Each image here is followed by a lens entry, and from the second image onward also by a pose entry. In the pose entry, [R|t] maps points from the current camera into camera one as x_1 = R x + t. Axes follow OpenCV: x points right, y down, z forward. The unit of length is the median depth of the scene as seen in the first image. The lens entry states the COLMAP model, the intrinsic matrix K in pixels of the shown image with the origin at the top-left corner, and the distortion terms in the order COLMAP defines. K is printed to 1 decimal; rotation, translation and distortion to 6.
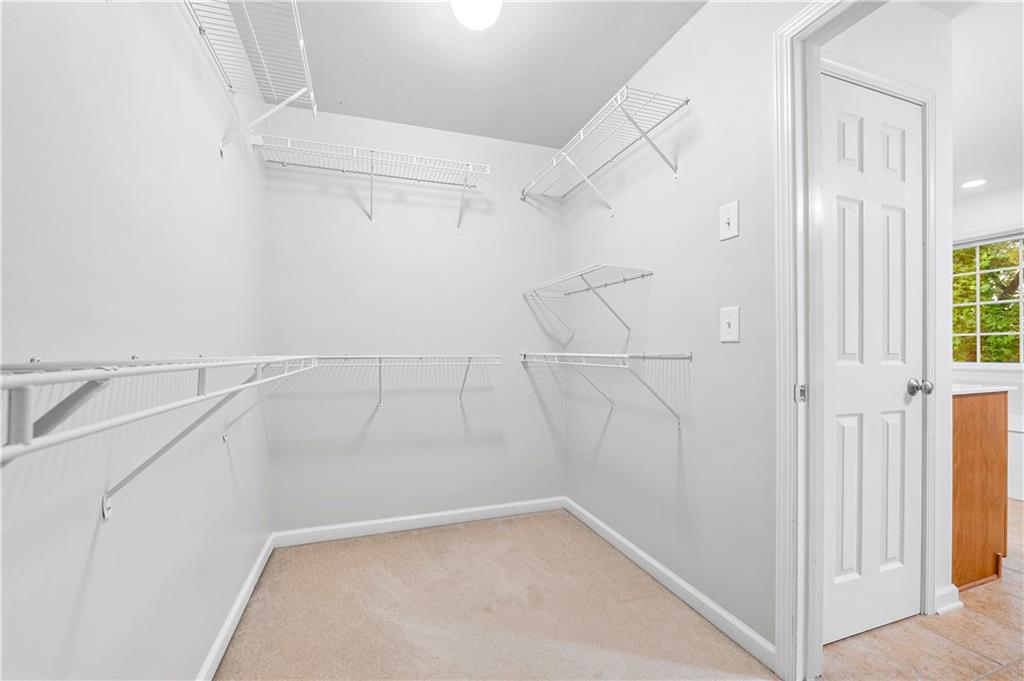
lens RADIAL K [[418.0, 0, 513.7], [0, 418.0, 340.8], [0, 0, 1]] dist [-0.013590, 0.001154]
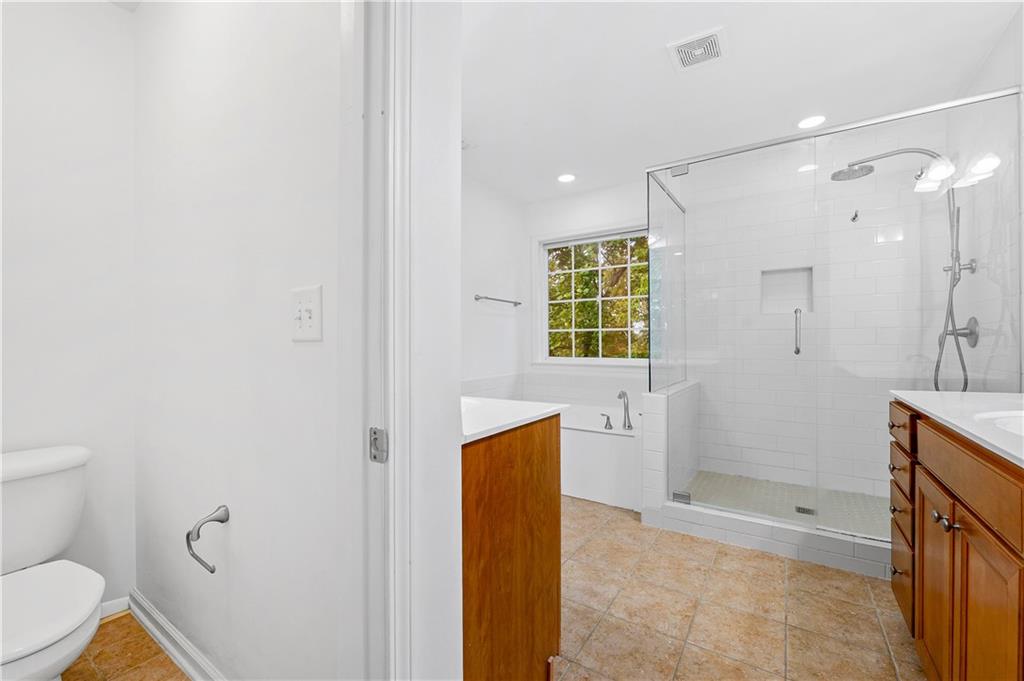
lens RADIAL K [[418.0, 0, 502.8], [0, 418.0, 340.5], [0, 0, 1]] dist [-0.013590, 0.001154]
pose [[0.808356, -0.011820, 0.588575, 0.743925], [0.006771, 0.999919, 0.010782, -0.003306], [-0.588654, -0.004731, 0.808371, 0.513819]]
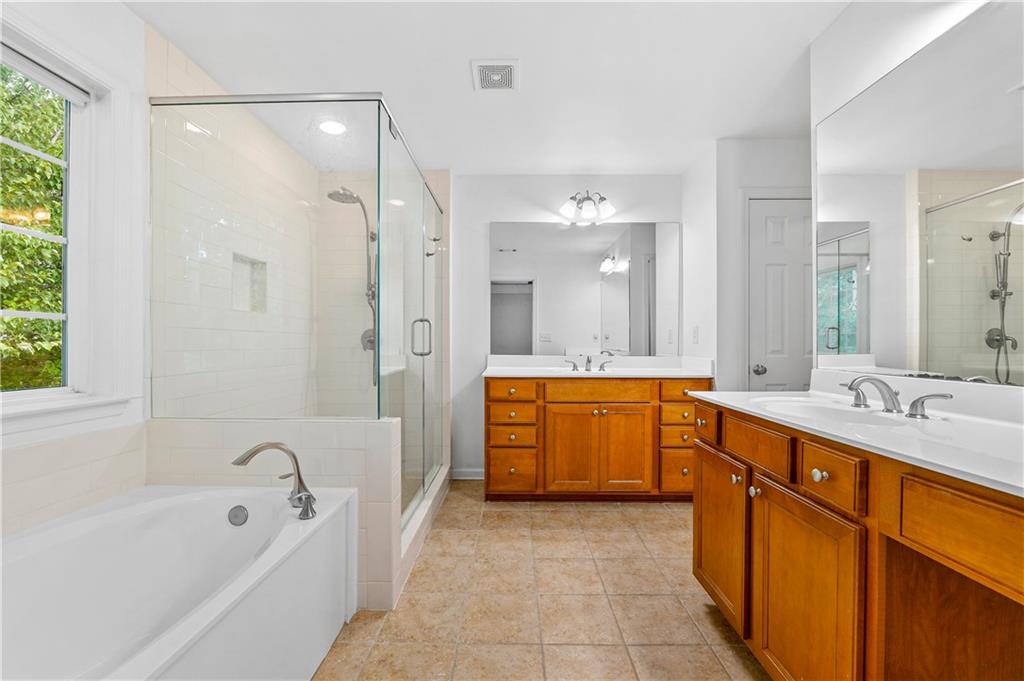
lens RADIAL K [[418.0, 0, 510.1], [0, 418.0, 341.4], [0, 0, 1]] dist [-0.013590, 0.001154]
pose [[-0.940138, -0.006729, 0.340727, 1.231744], [-0.011384, 0.999867, -0.011663, 0.011254], [-0.340604, -0.014844, -0.940090, 1.850617]]
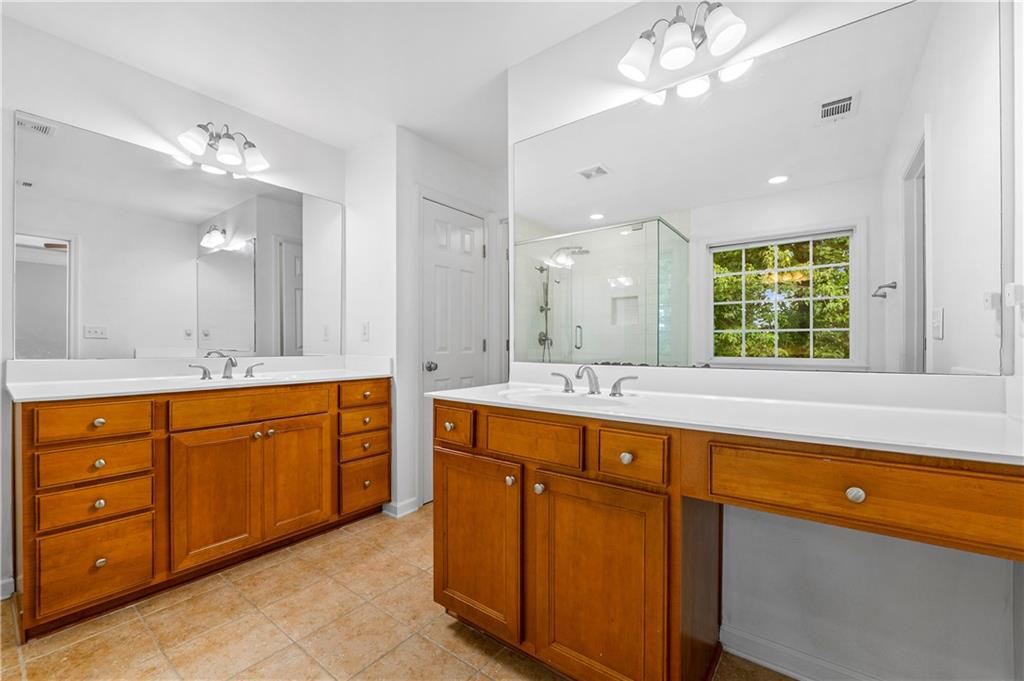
lens RADIAL K [[418.0, 0, 509.7], [0, 418.0, 344.5], [0, 0, 1]] dist [-0.013590, 0.001154]
pose [[-0.832189, -0.008755, -0.554423, 1.459503], [-0.001893, 0.999914, -0.012948, 0.022284], [0.554489, -0.009726, -0.832134, 1.634232]]
